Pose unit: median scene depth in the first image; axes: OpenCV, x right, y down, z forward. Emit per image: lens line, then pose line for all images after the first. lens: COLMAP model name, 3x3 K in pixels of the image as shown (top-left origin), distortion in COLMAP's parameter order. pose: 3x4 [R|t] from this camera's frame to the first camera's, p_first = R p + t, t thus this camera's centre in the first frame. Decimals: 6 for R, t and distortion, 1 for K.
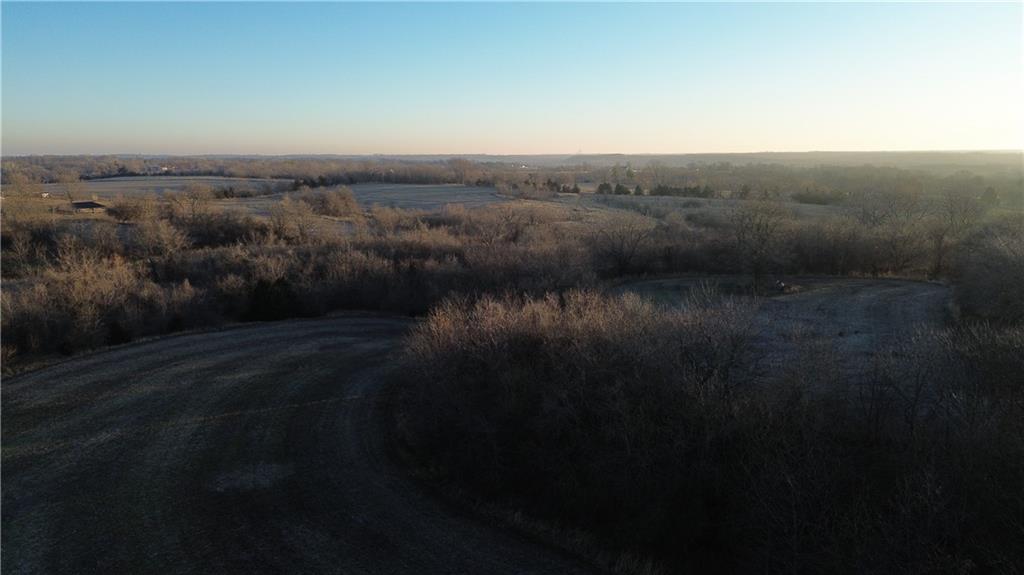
lens RADIAL K [[726.8, 0, 506.2], [0, 726.8, 290.3], [0, 0, 1]] dist [0.094379, -0.096969]
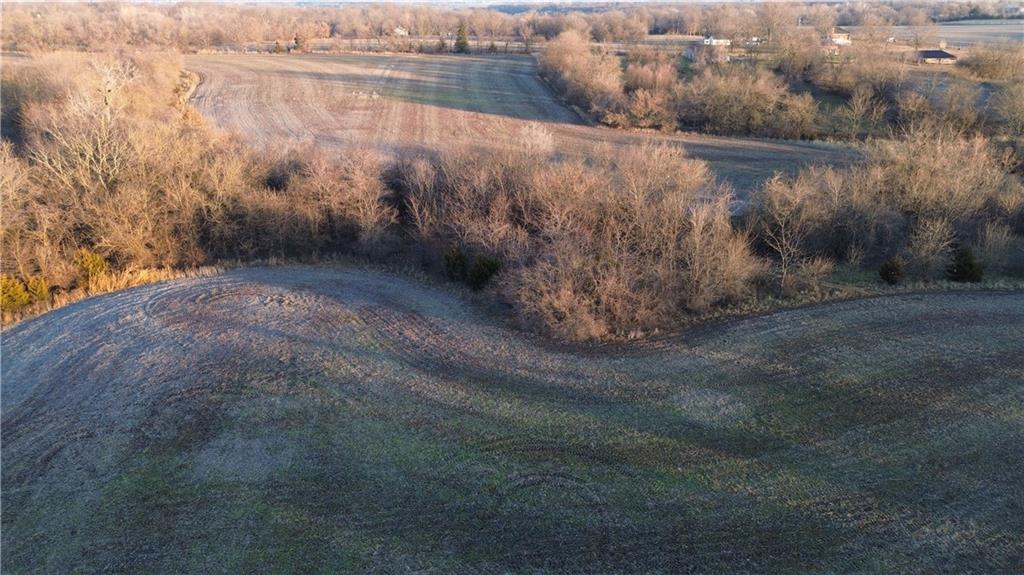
lens RADIAL K [[726.8, 0, 506.2], [0, 726.8, 290.3], [0, 0, 1]] dist [0.094379, -0.096969]
pose [[0.541229, 0.312443, -0.780673, -0.159888], [-0.152111, 0.949468, 0.274542, -0.033298], [0.827002, -0.029841, 0.561406, 0.198752]]
